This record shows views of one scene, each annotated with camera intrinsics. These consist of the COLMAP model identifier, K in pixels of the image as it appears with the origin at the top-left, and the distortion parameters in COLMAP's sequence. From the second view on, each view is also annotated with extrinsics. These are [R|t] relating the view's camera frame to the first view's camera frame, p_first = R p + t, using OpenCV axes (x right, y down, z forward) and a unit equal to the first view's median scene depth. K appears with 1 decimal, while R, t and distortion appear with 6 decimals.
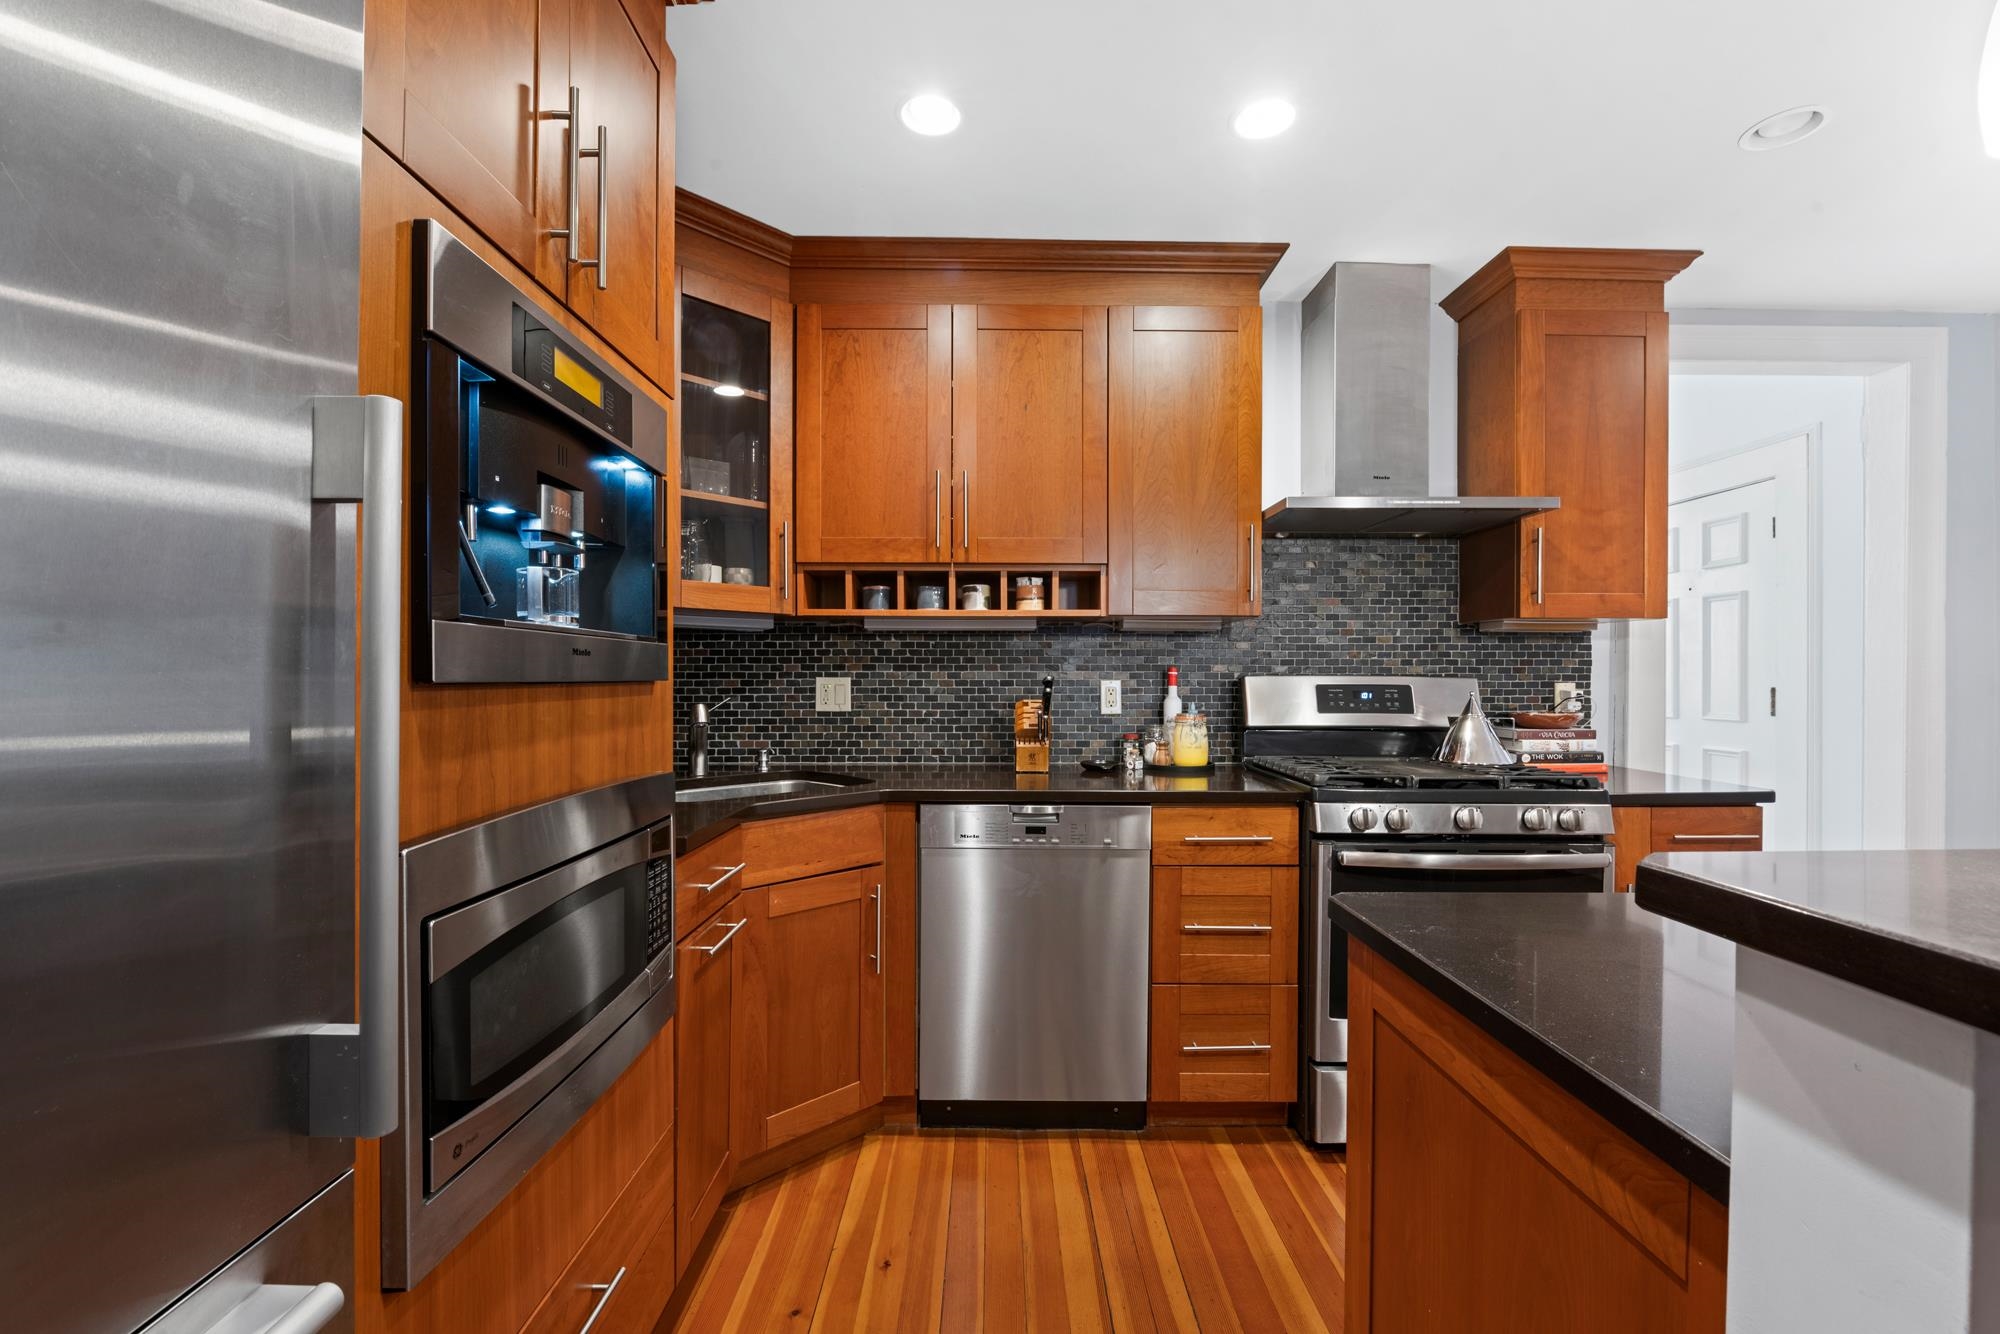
lens RADIAL K [[837.5, 0, 1013.5], [0, 837.5, 678.3], [0, 0, 1]] dist [-0.006131, -0.000562]
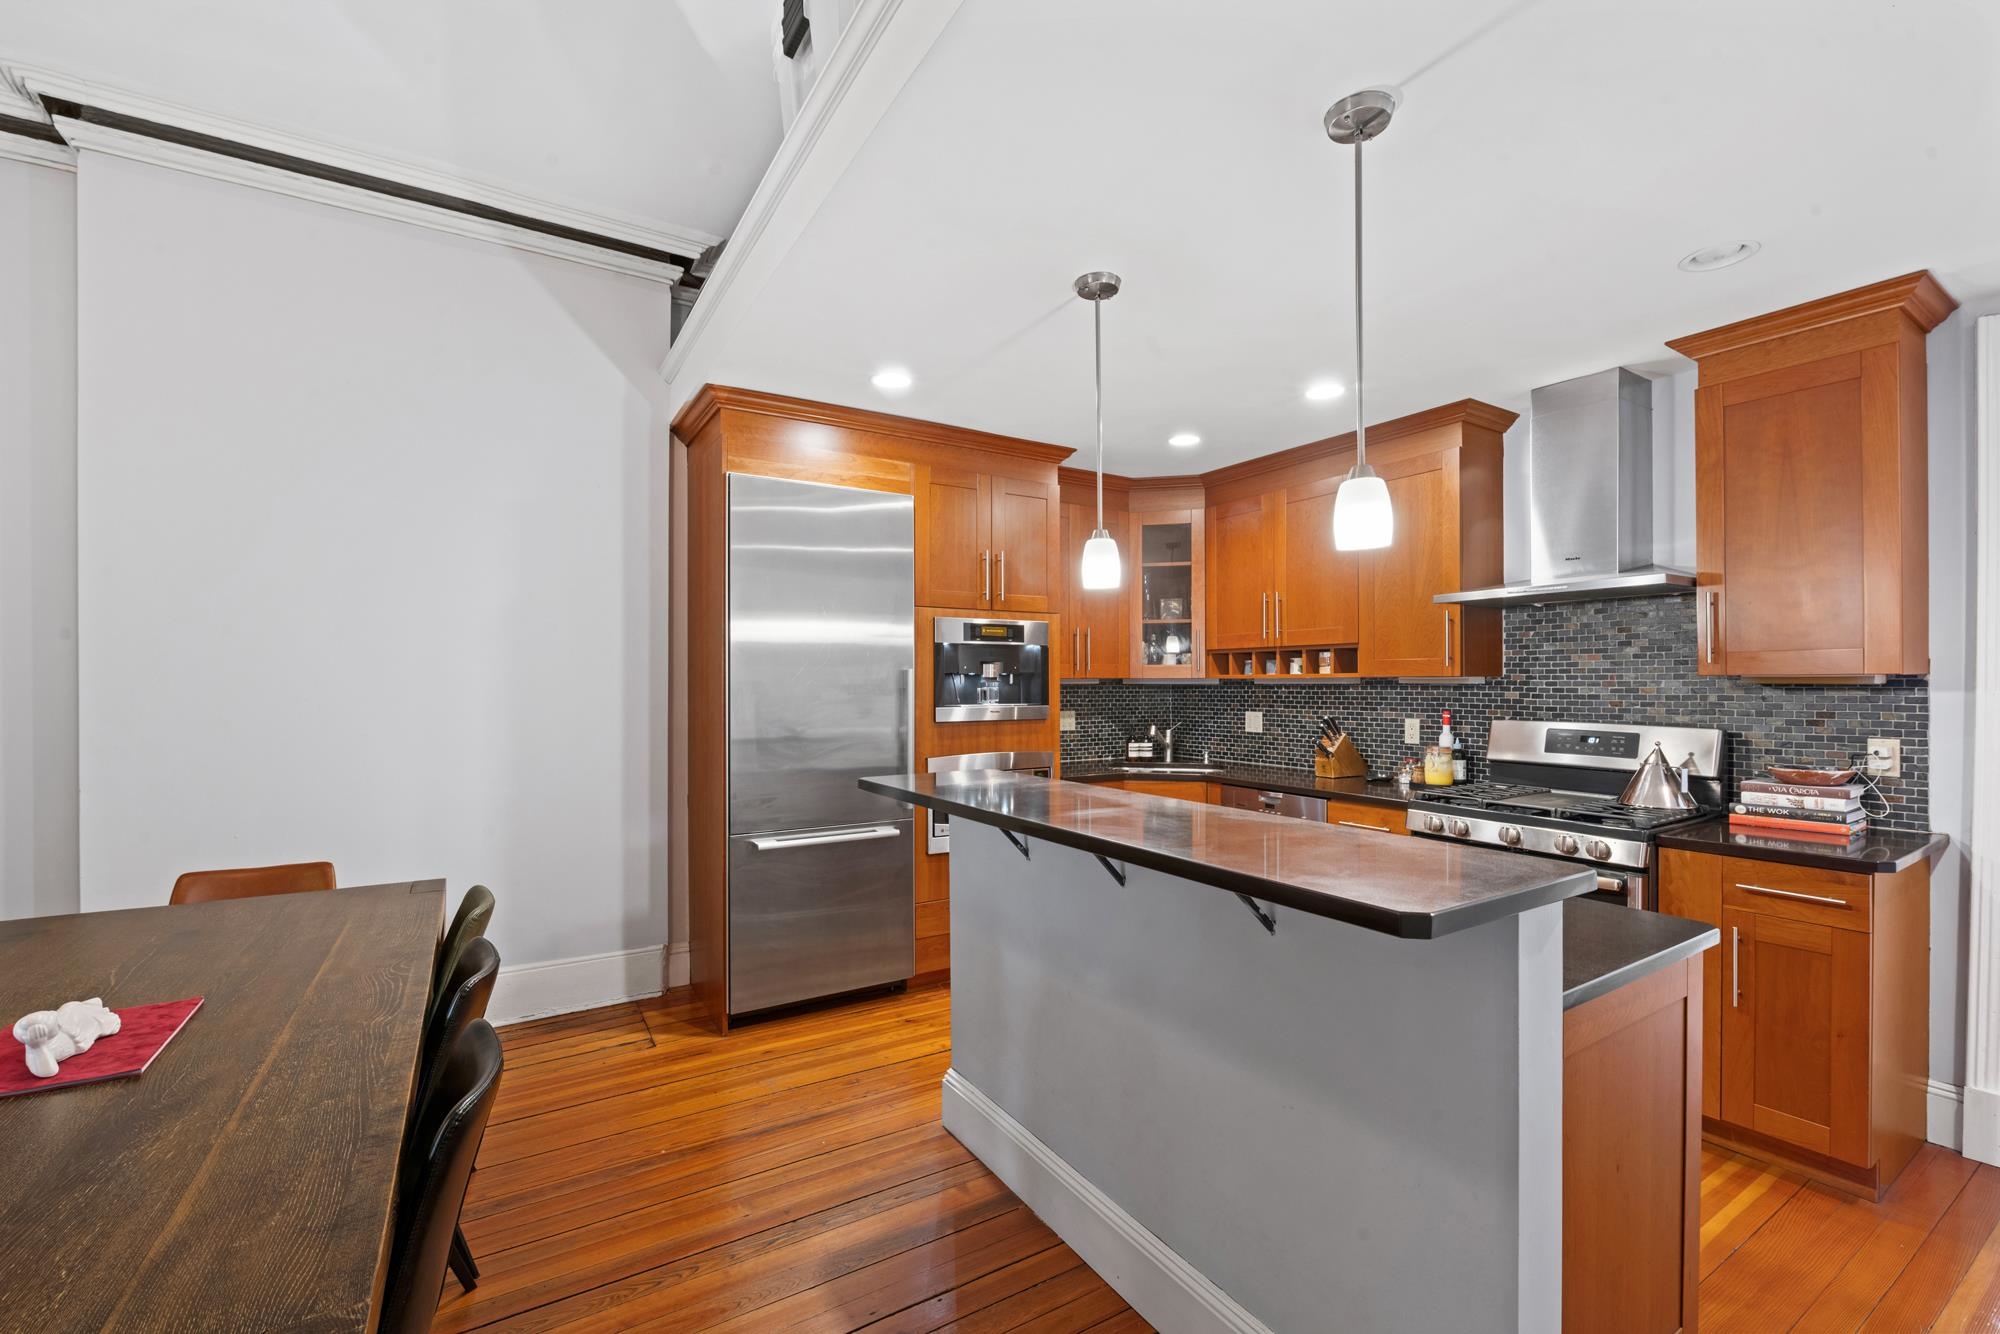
lens RADIAL K [[837.5, 0, 973.3], [0, 837.5, 685.4], [0, 0, 1]] dist [-0.006131, -0.000562]
pose [[0.491458, -0.000928, -0.870901, 1.002497], [0.002035, 0.999998, 0.000083, -0.057164], [0.870899, -0.001813, 0.491459, -0.317105]]
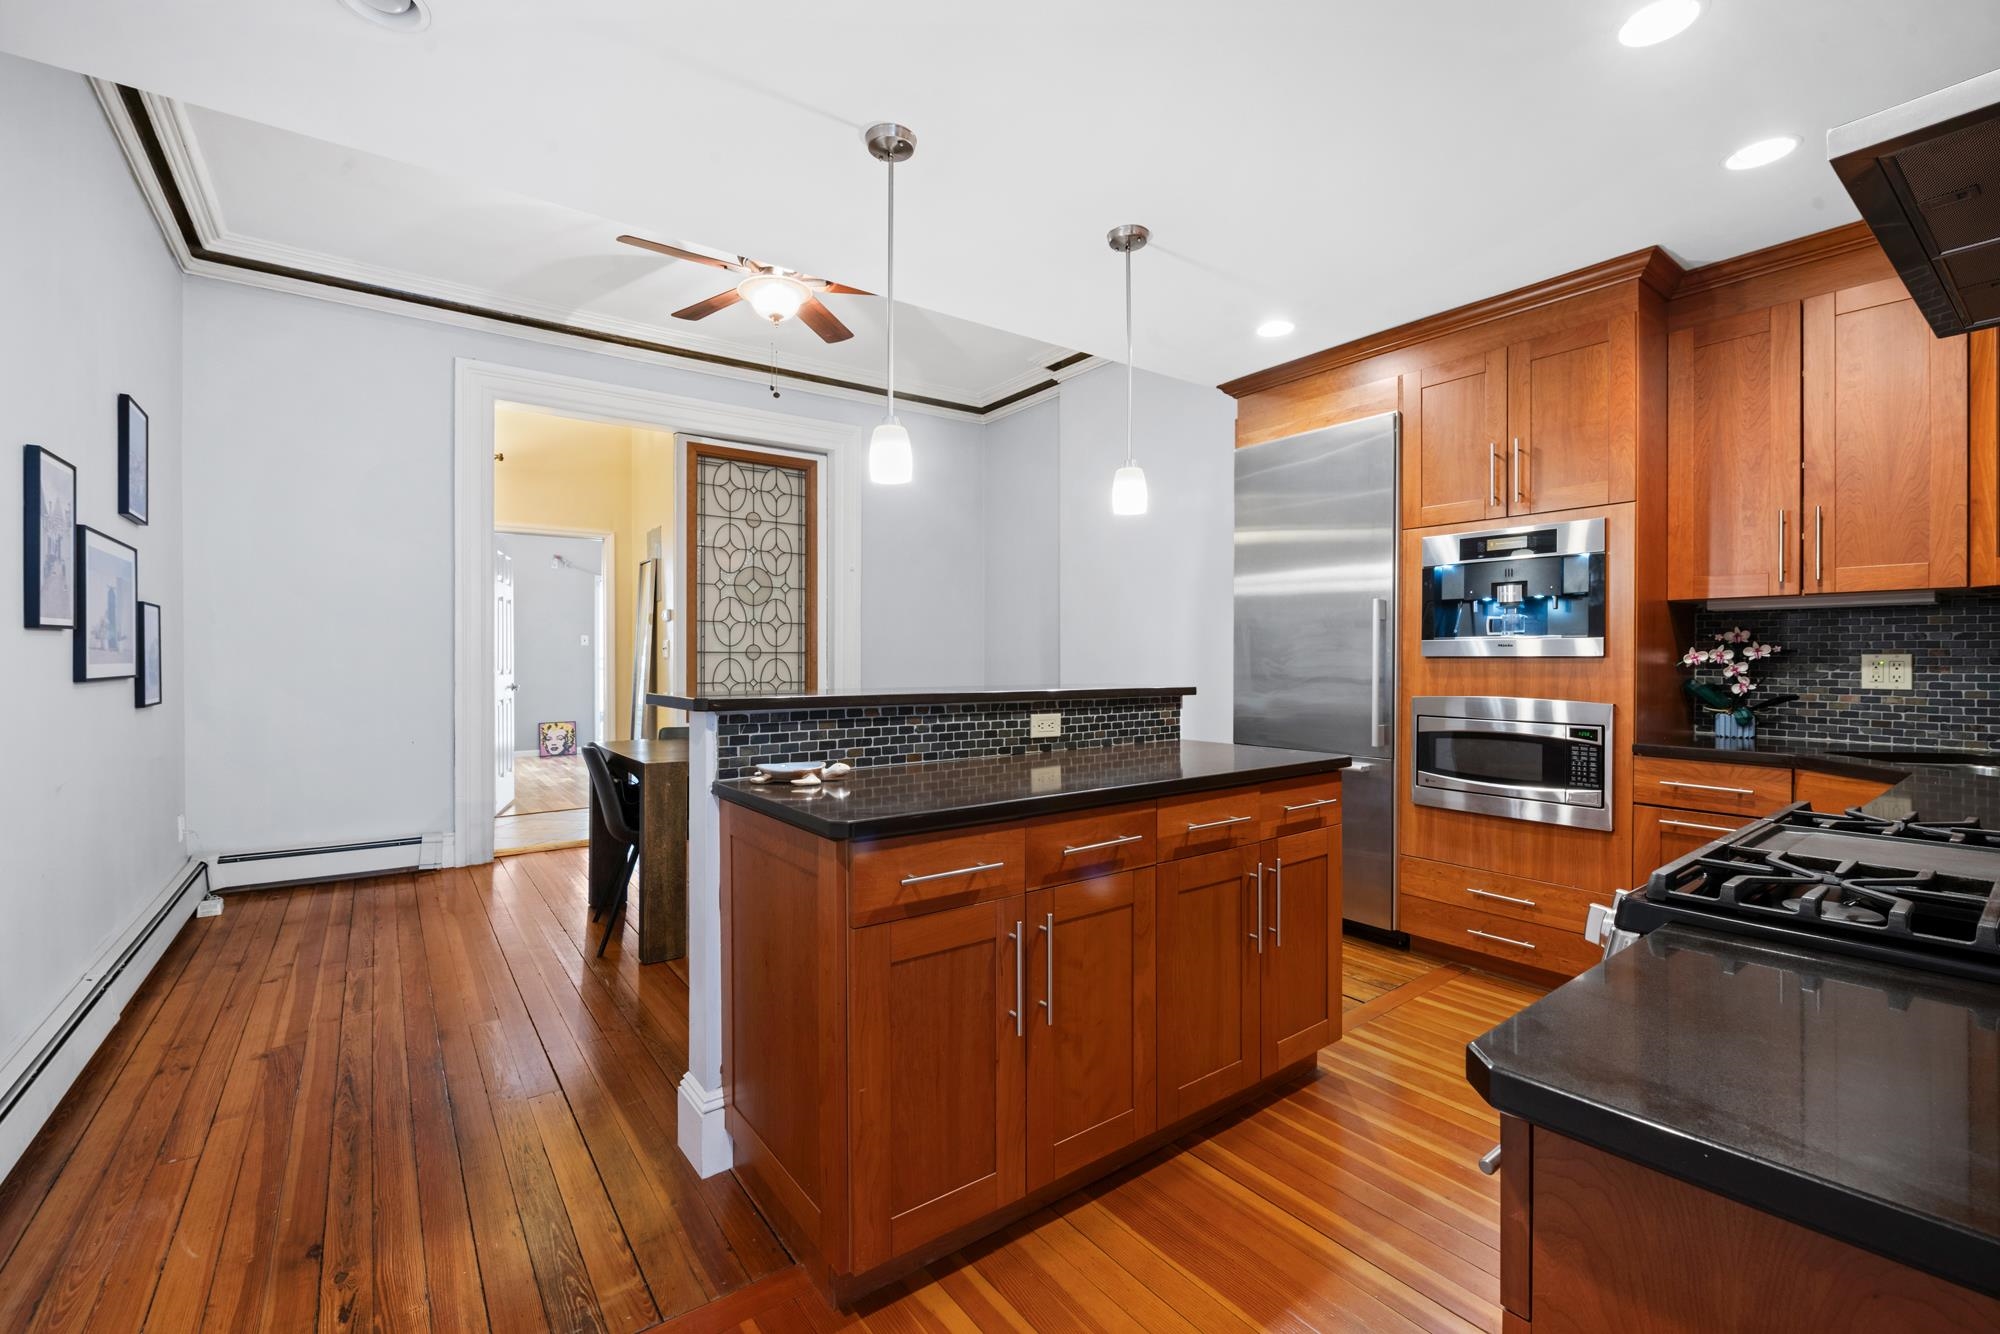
lens RADIAL K [[837.5, 0, 1012.0], [0, 837.5, 663.7], [0, 0, 1]] dist [-0.006131, -0.000562]
pose [[-0.809445, 0.000250, -0.587195, 0.974511], [-0.004014, 0.999974, 0.005959, 0.008075], [0.587182, 0.007181, -0.809423, 0.934657]]
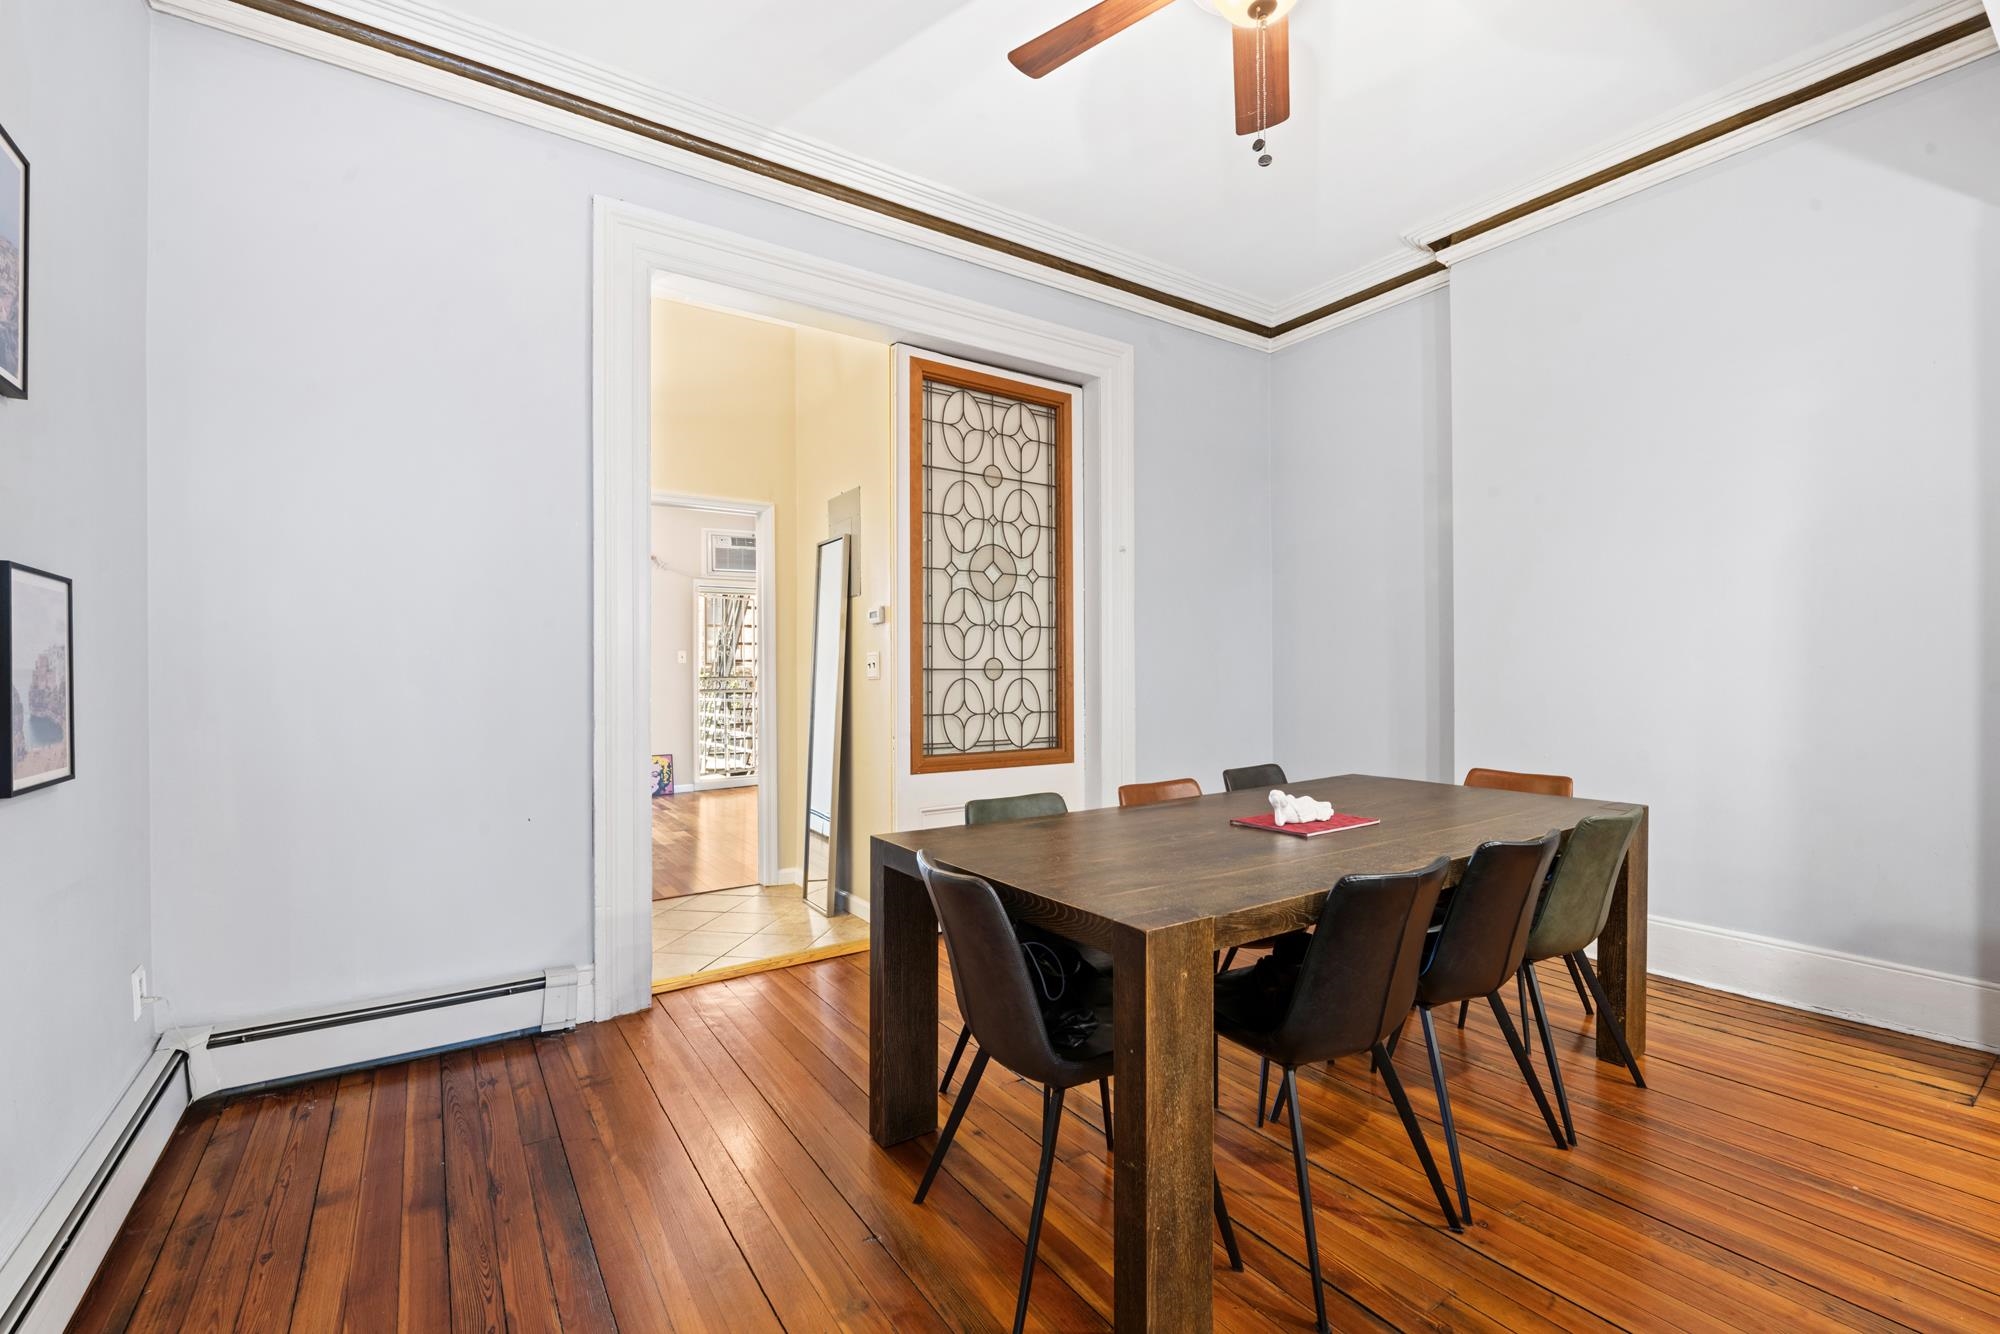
lens RADIAL K [[837.5, 0, 1013.8], [0, 837.5, 675.1], [0, 0, 1]] dist [-0.006131, -0.000562]
pose [[-0.829456, 0.000972, -0.558570, 1.046235], [0.001632, 0.999998, -0.000684, 0.005930], [0.558569, -0.001479, -0.829457, 0.018593]]
